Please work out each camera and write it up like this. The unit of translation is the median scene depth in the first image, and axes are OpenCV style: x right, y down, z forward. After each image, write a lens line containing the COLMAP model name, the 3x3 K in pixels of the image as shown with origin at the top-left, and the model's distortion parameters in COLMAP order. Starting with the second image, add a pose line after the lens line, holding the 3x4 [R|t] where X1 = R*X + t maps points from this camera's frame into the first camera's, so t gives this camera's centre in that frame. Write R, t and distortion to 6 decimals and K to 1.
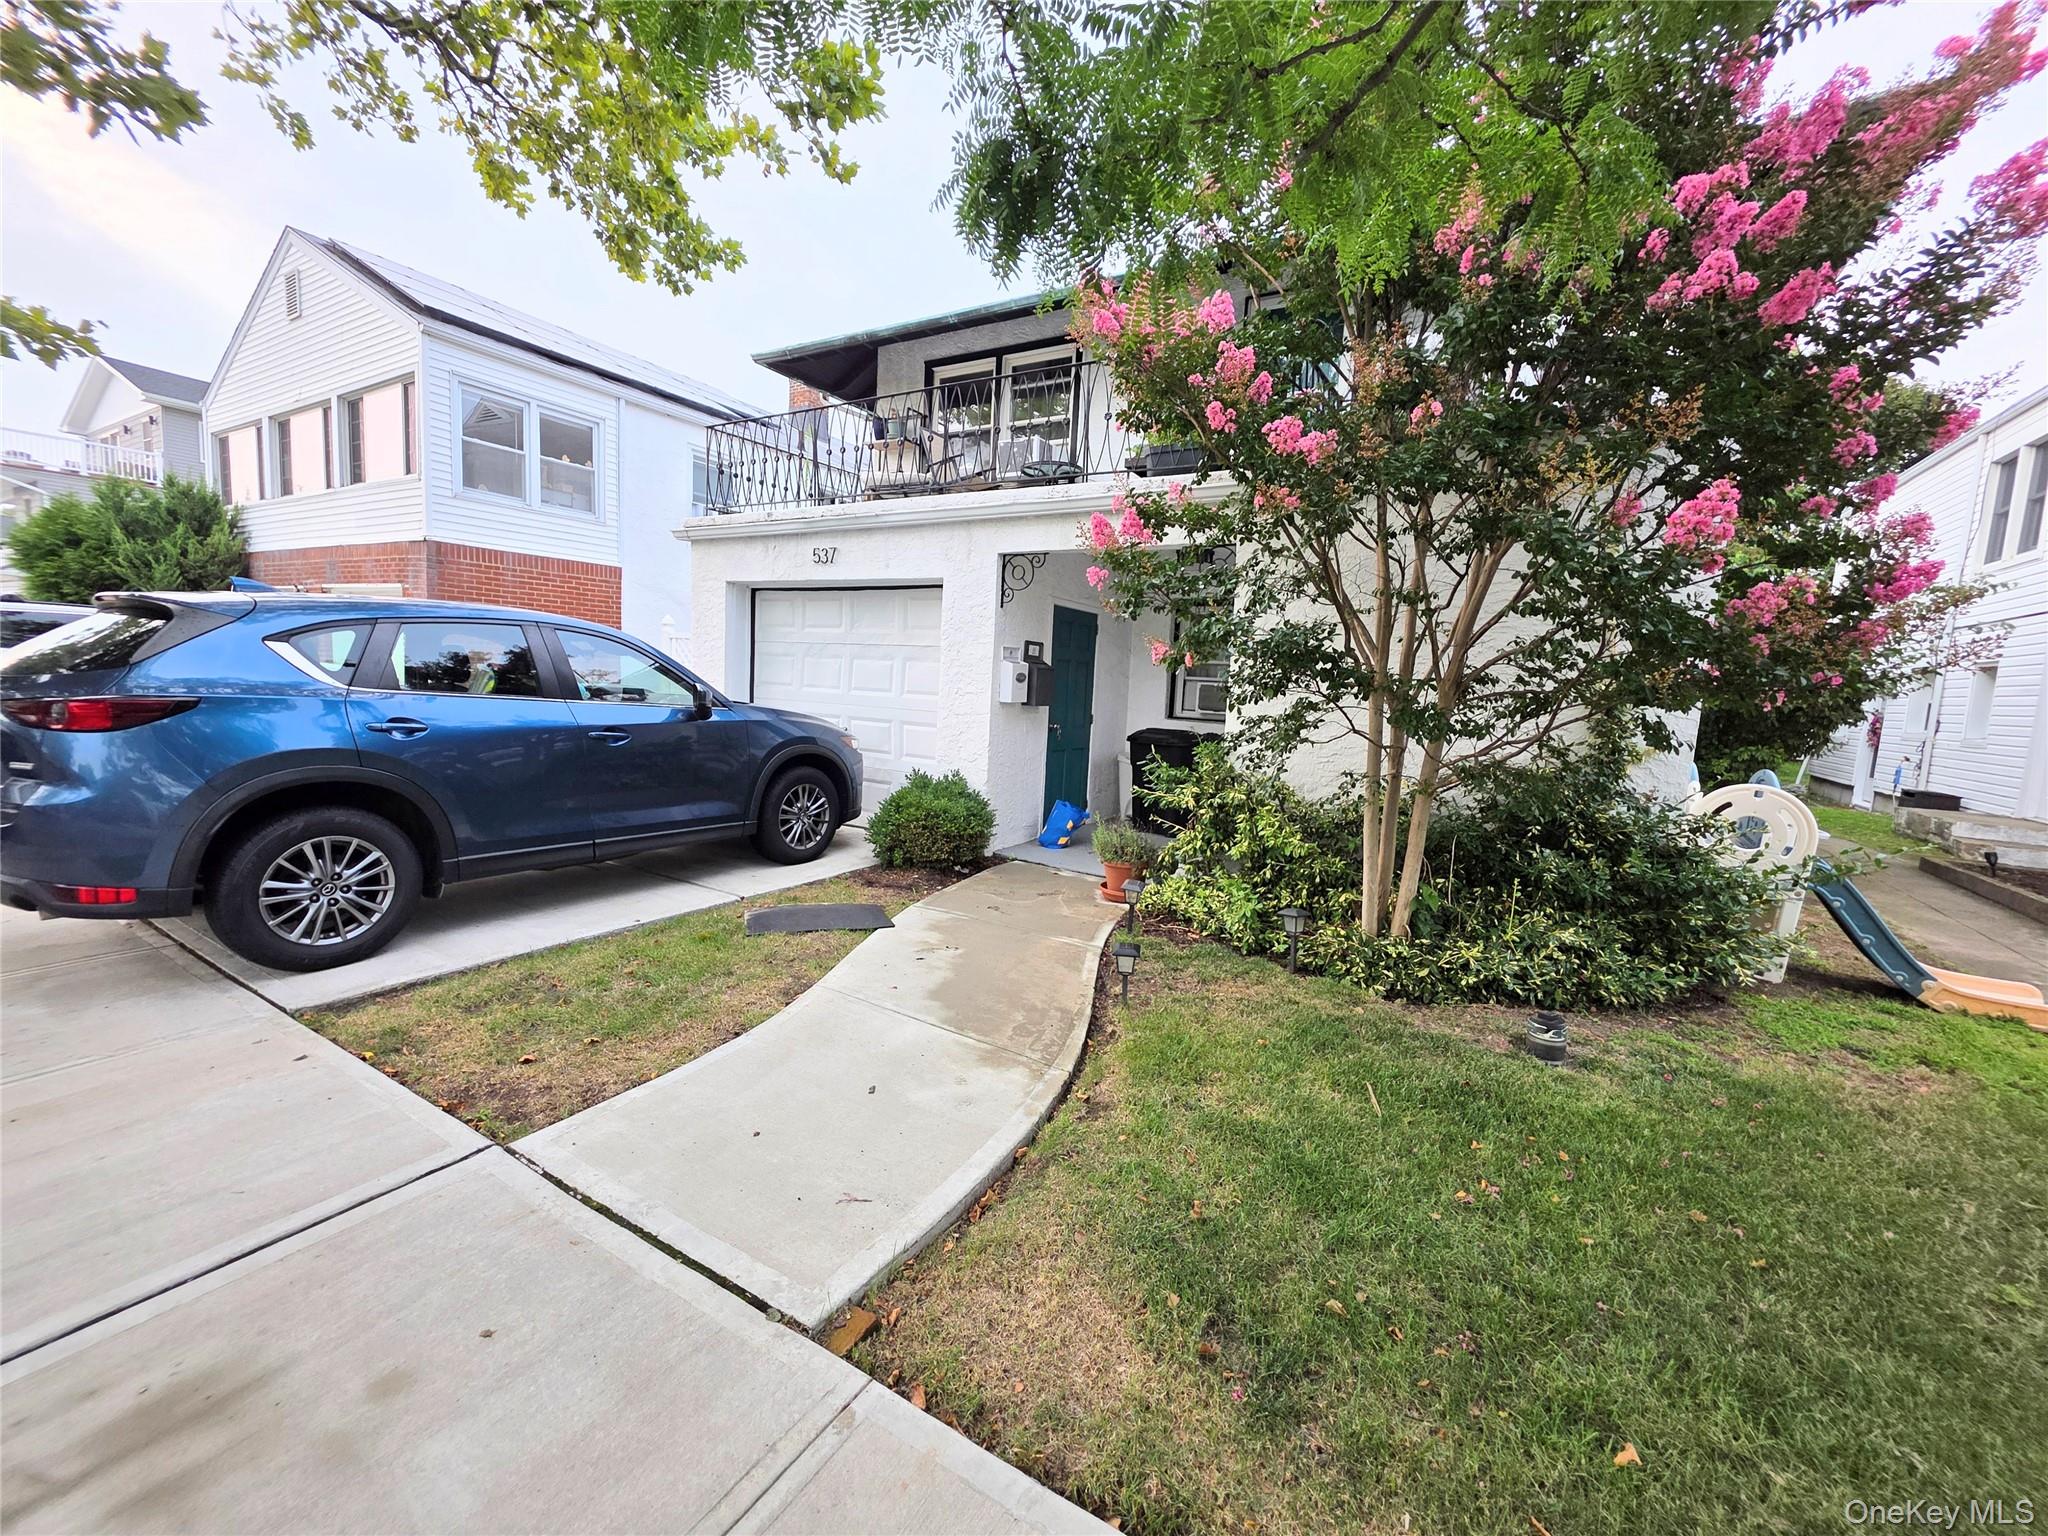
lens RADIAL K [[820.0, 0, 1034.2], [0, 820.0, 766.7], [0, 0, 1]] dist [0.001481, 0.000537]
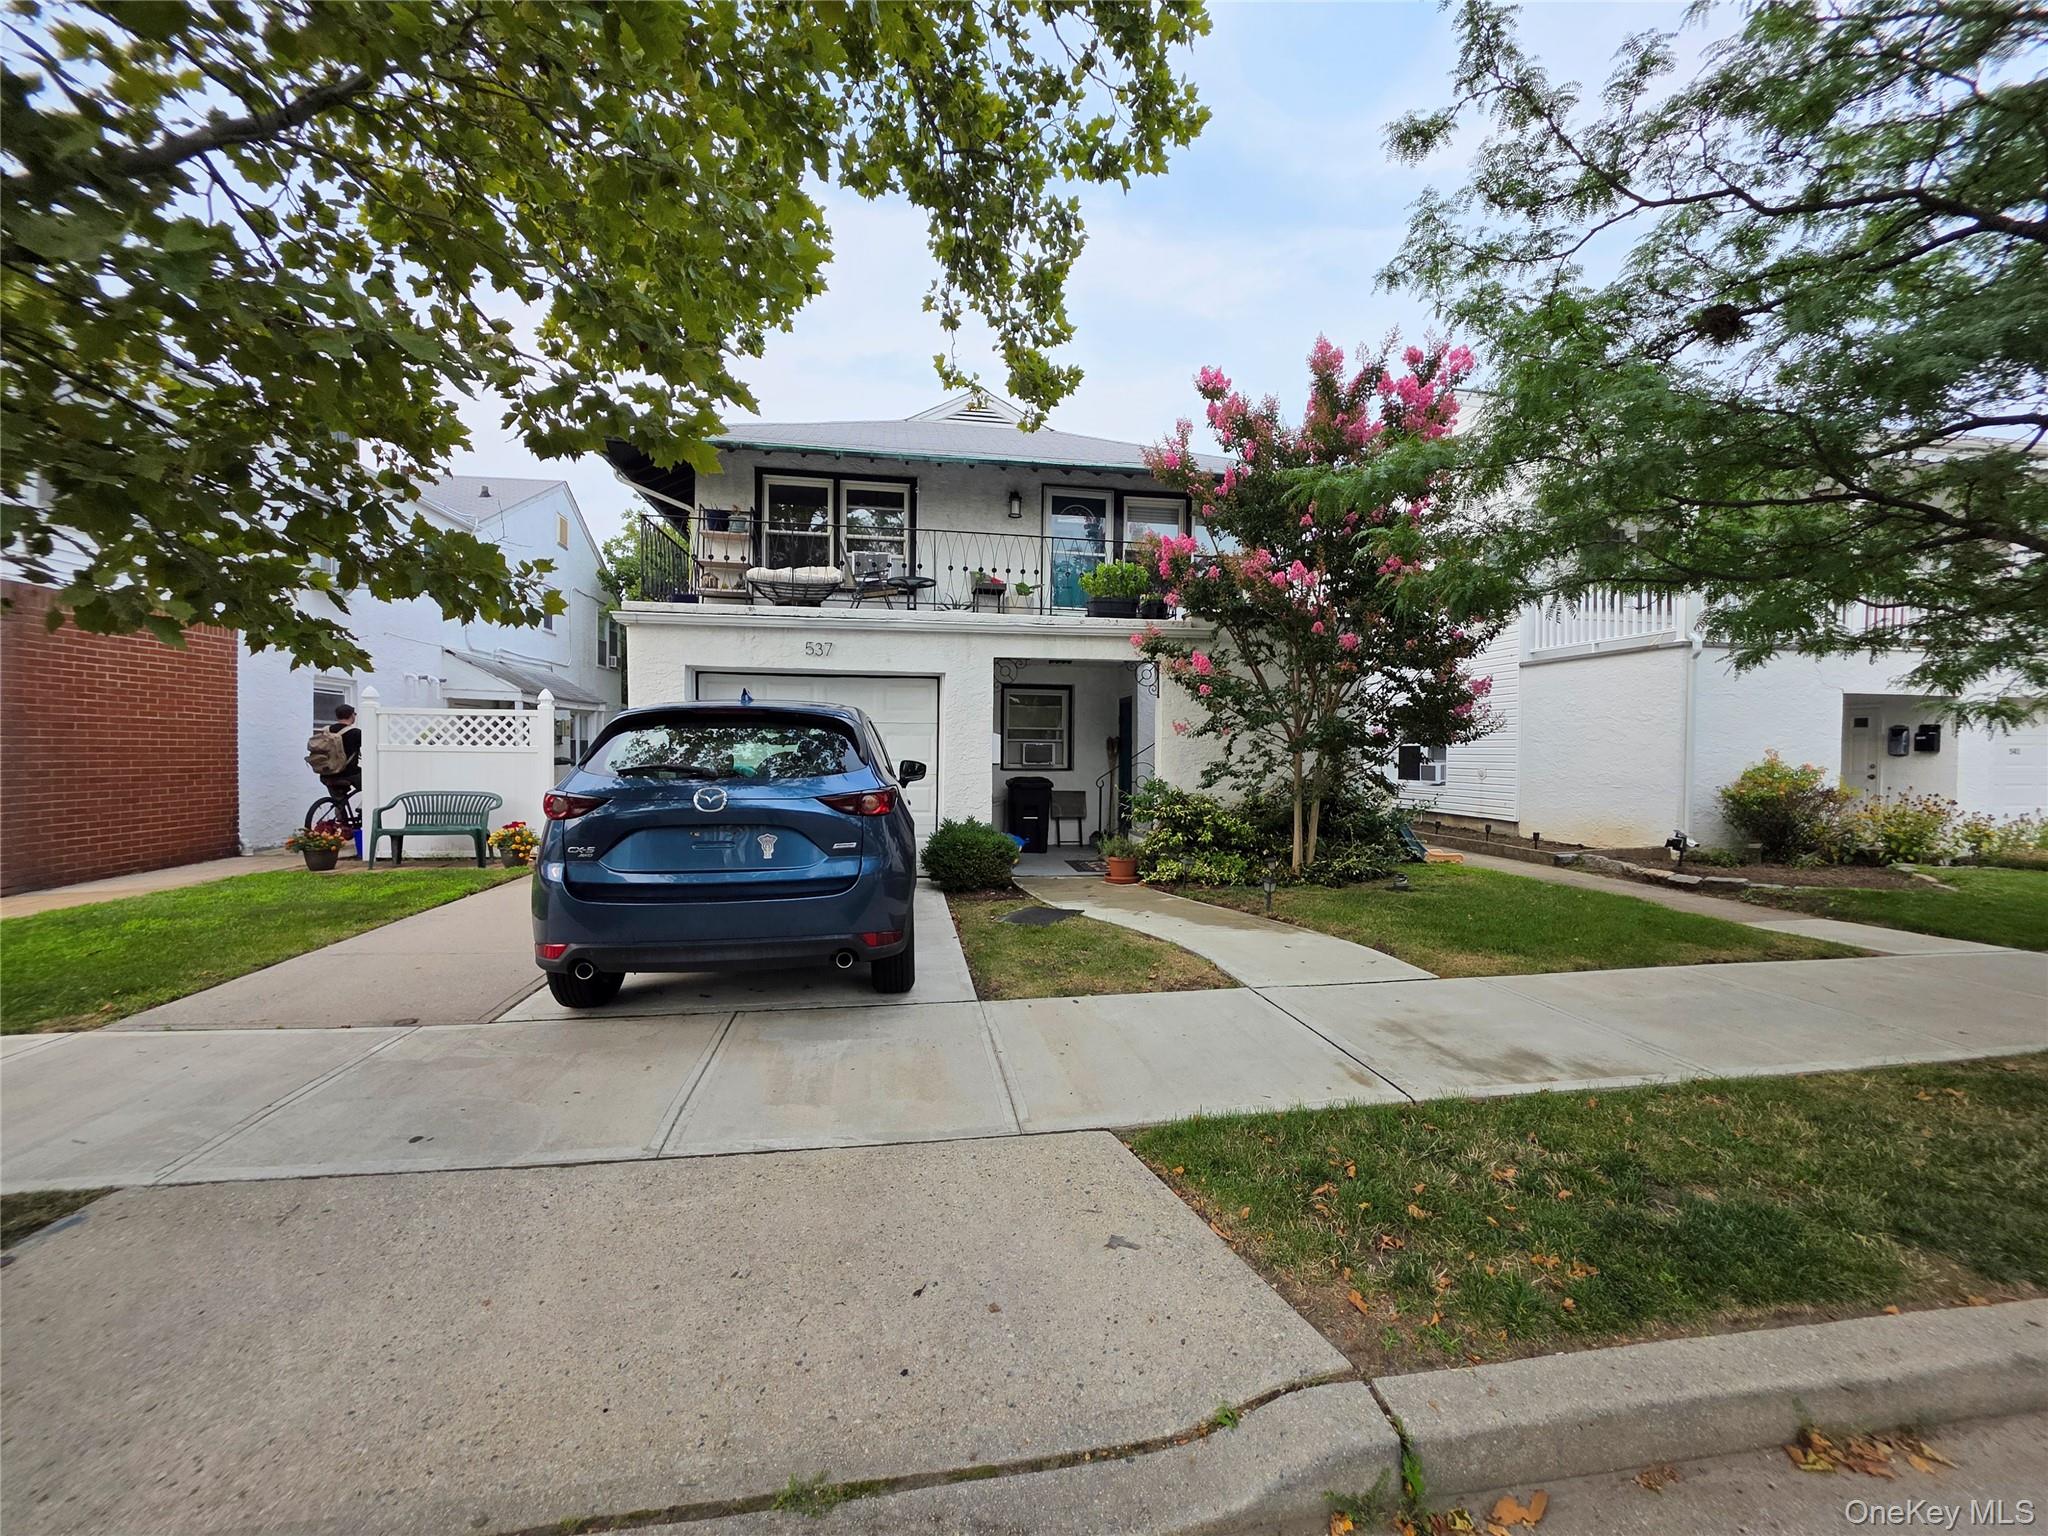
lens RADIAL K [[817.0, 0, 1024.0], [0, 817.0, 768.0], [0, 0, 1]] dist [0.001787, 0.000343]
pose [[0.767398, -0.063974, 0.637971, -1.097816], [0.100509, 0.994711, -0.021153, -0.043688], [-0.633244, 0.080354, 0.769770, -0.115620]]
